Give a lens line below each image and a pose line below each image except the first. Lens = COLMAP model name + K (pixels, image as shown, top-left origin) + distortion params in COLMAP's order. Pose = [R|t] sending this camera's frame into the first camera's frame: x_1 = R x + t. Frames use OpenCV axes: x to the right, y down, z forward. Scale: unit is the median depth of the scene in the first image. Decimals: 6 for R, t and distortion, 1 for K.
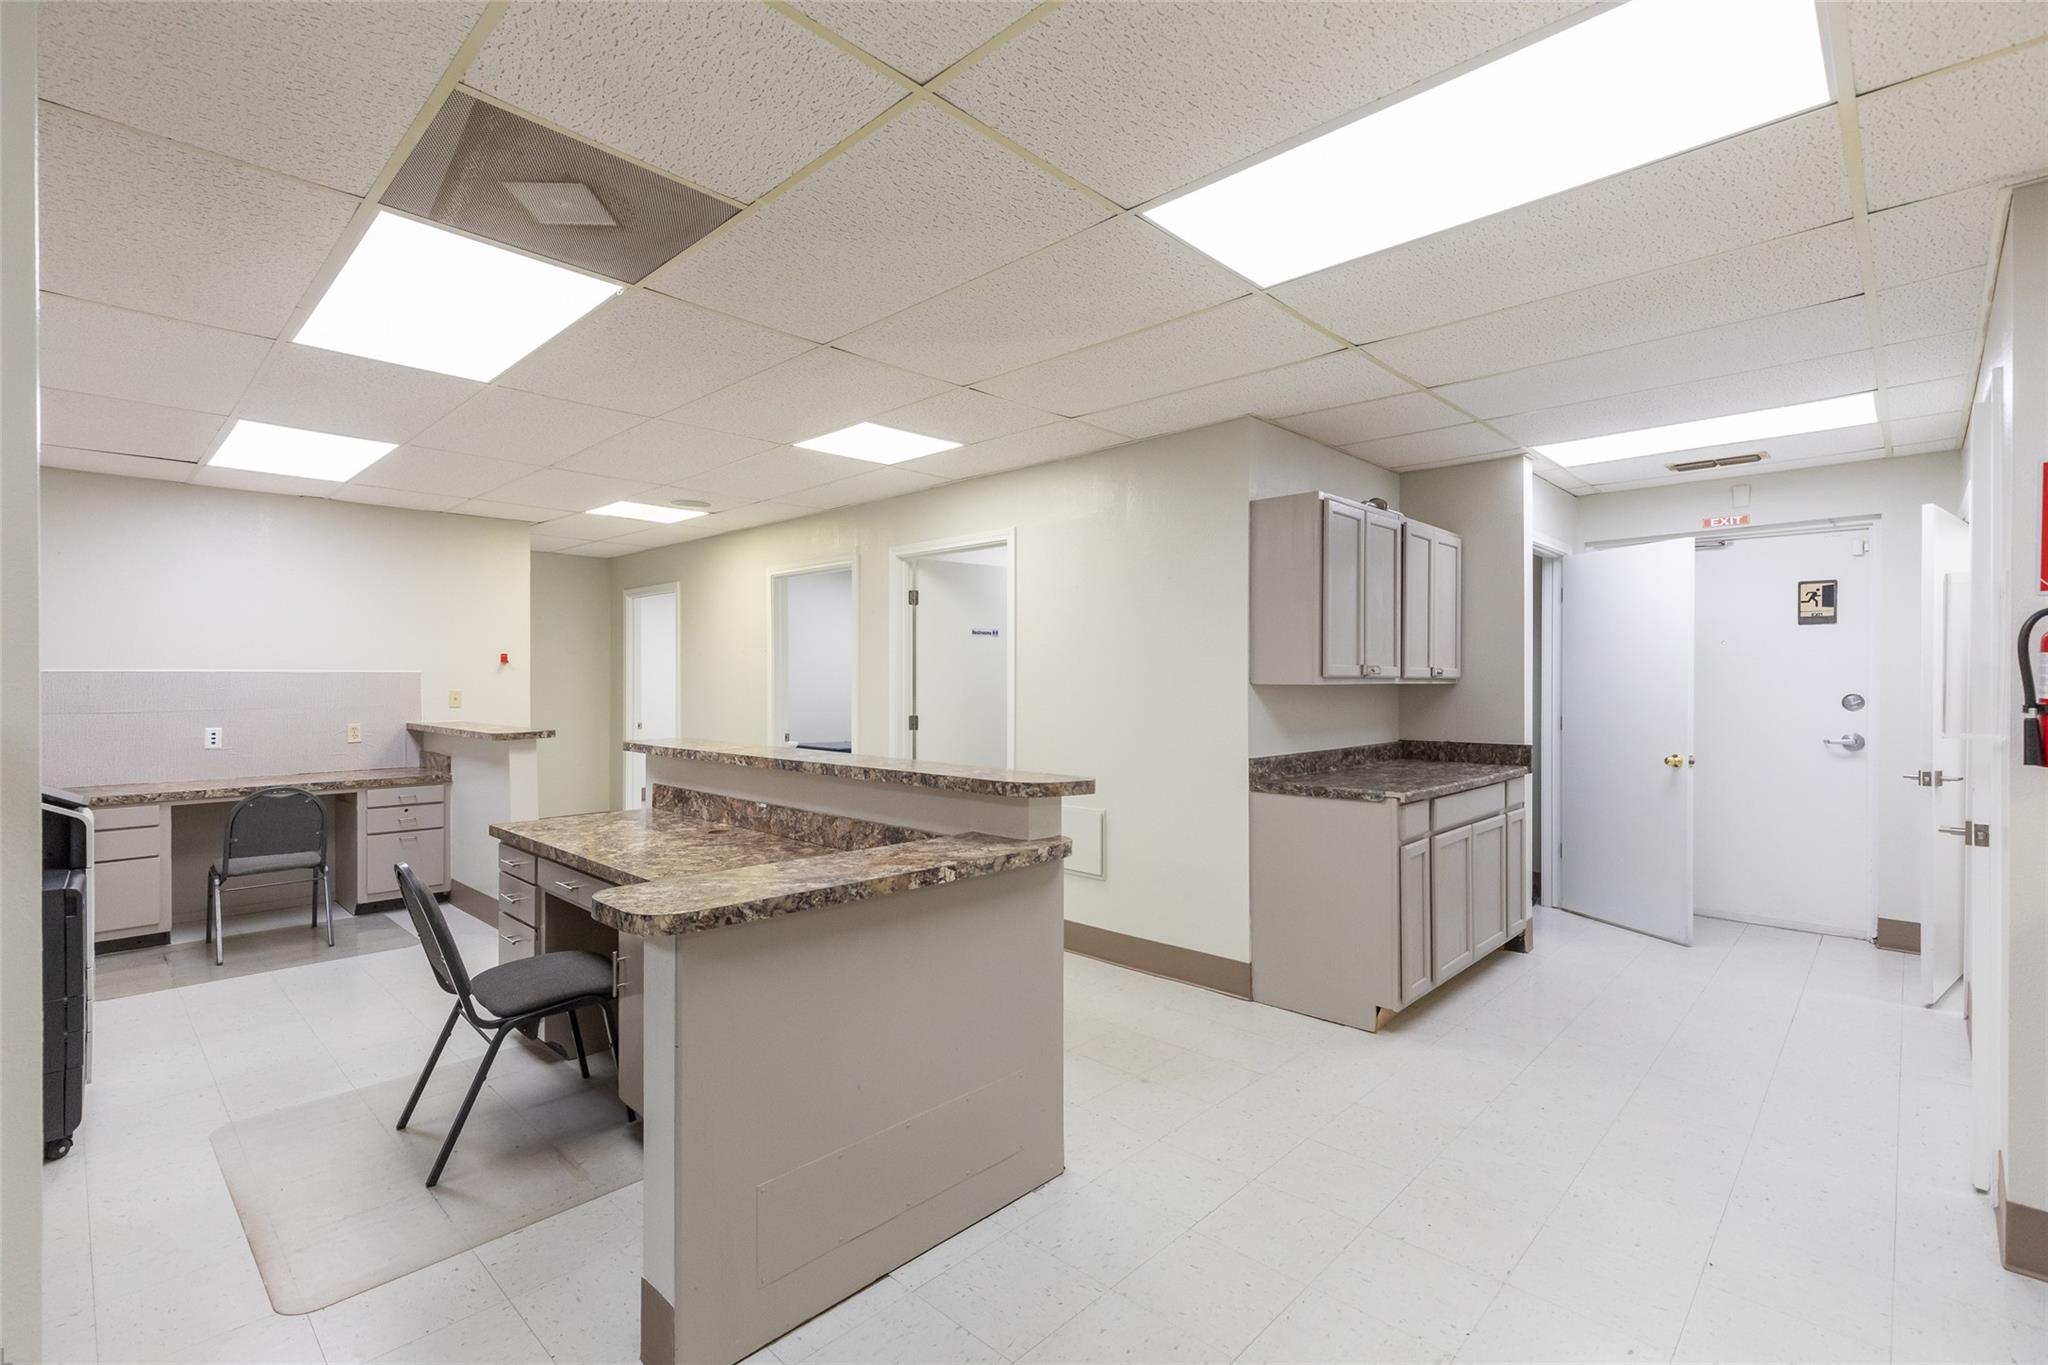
lens RADIAL K [[937.3, 0, 1029.3], [0, 937.3, 686.0], [0, 0, 1]] dist [0.005153, -0.000163]
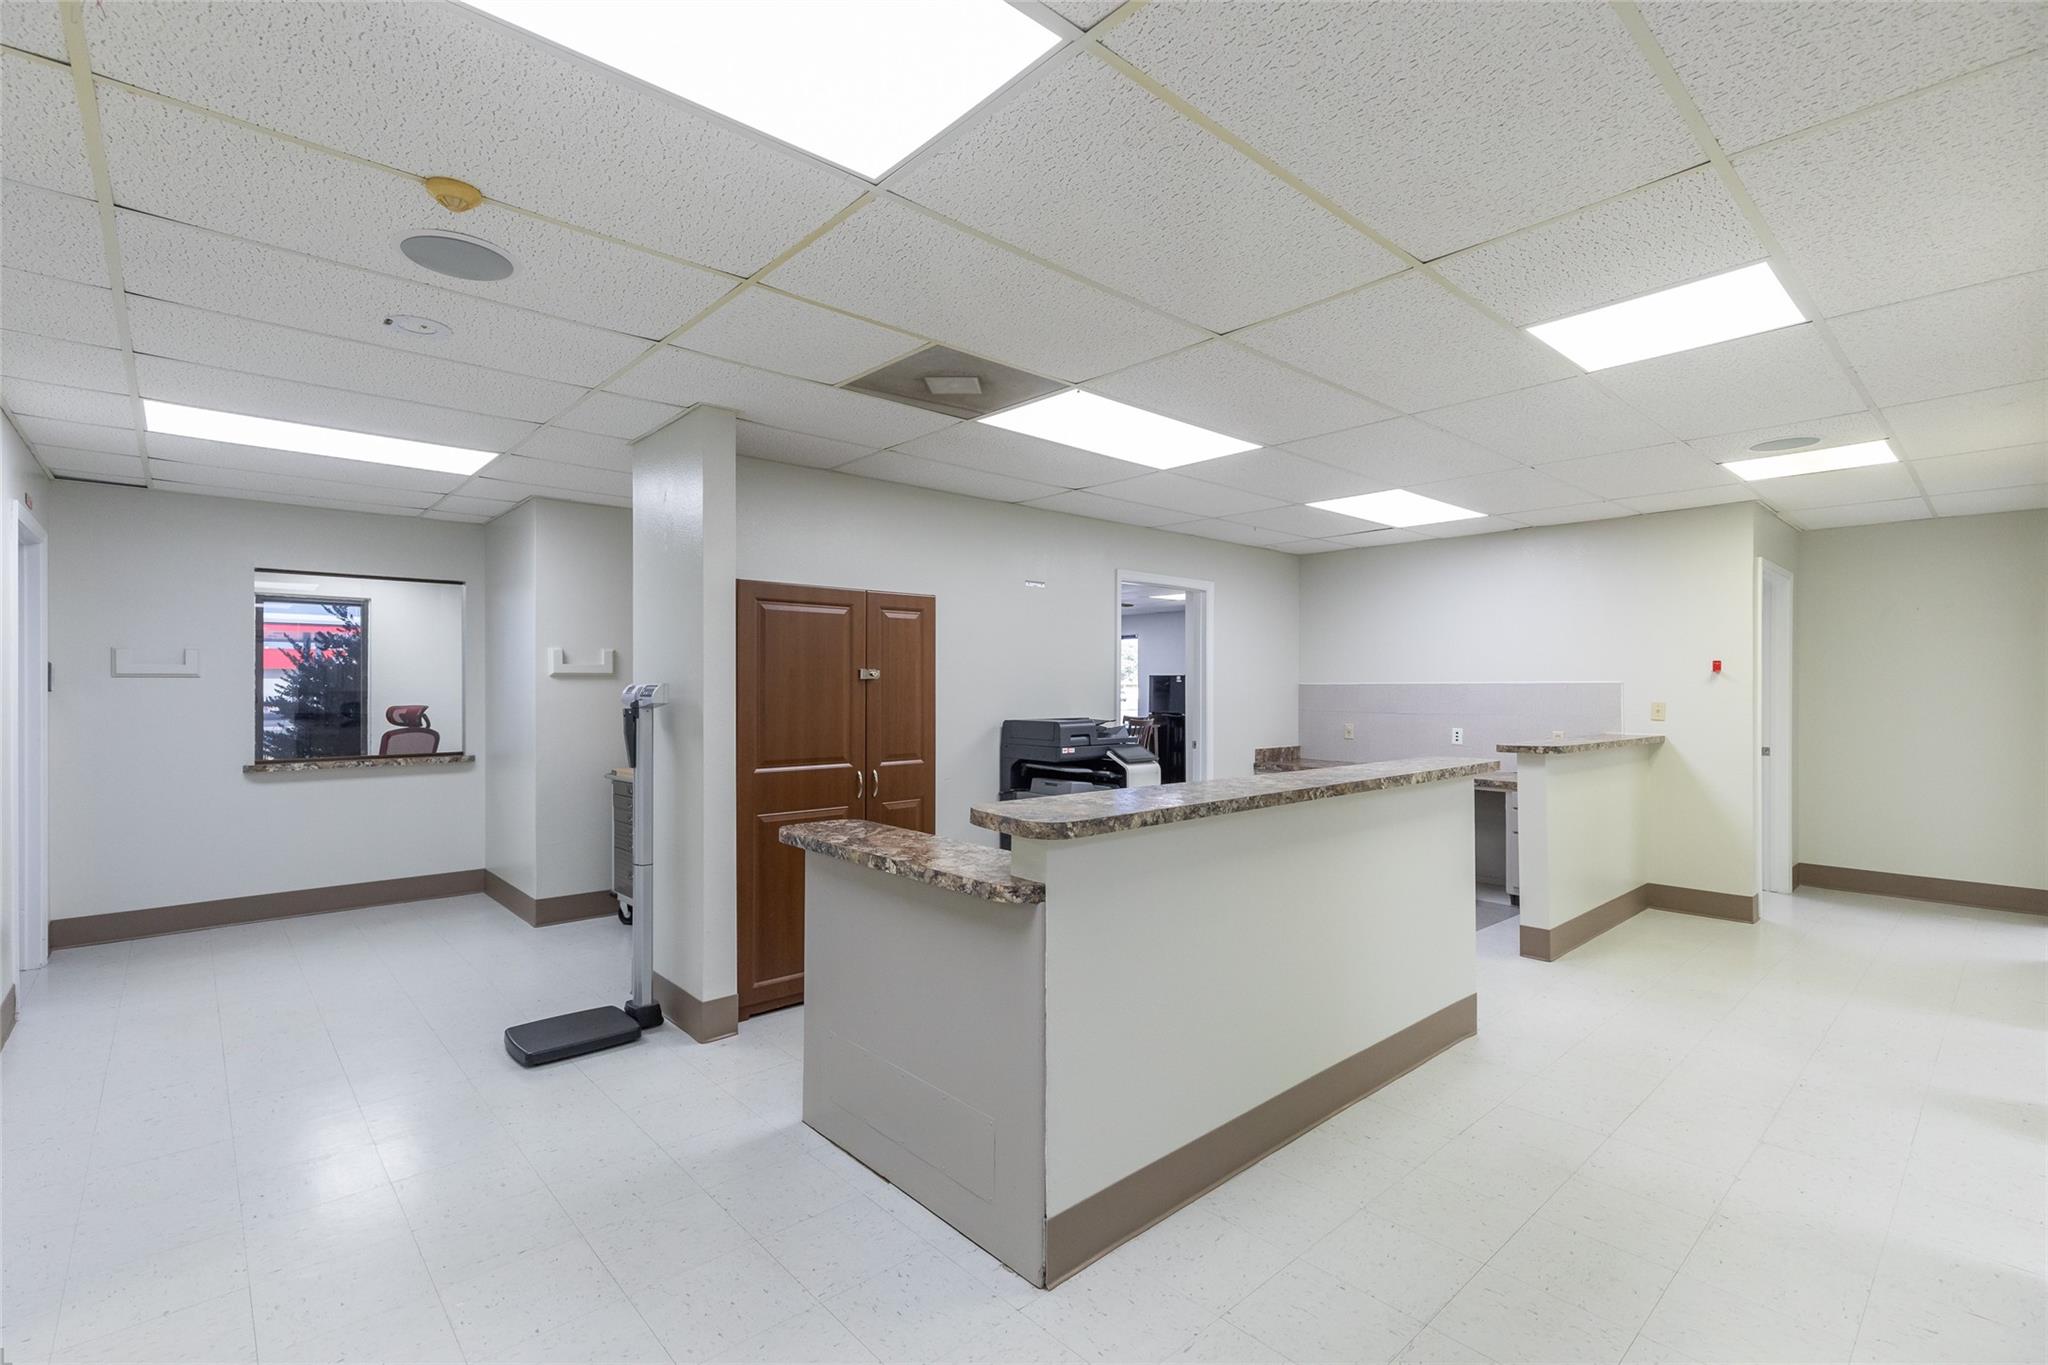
lens RADIAL K [[937.3, 0, 1024.7], [0, 937.3, 682.1], [0, 0, 1]] dist [0.005153, -0.000163]
pose [[-0.086344, -0.004231, -0.996256, 0.975429], [-0.006811, 0.999970, -0.003656, -0.019510], [0.996242, 0.006470, -0.086370, 1.182560]]
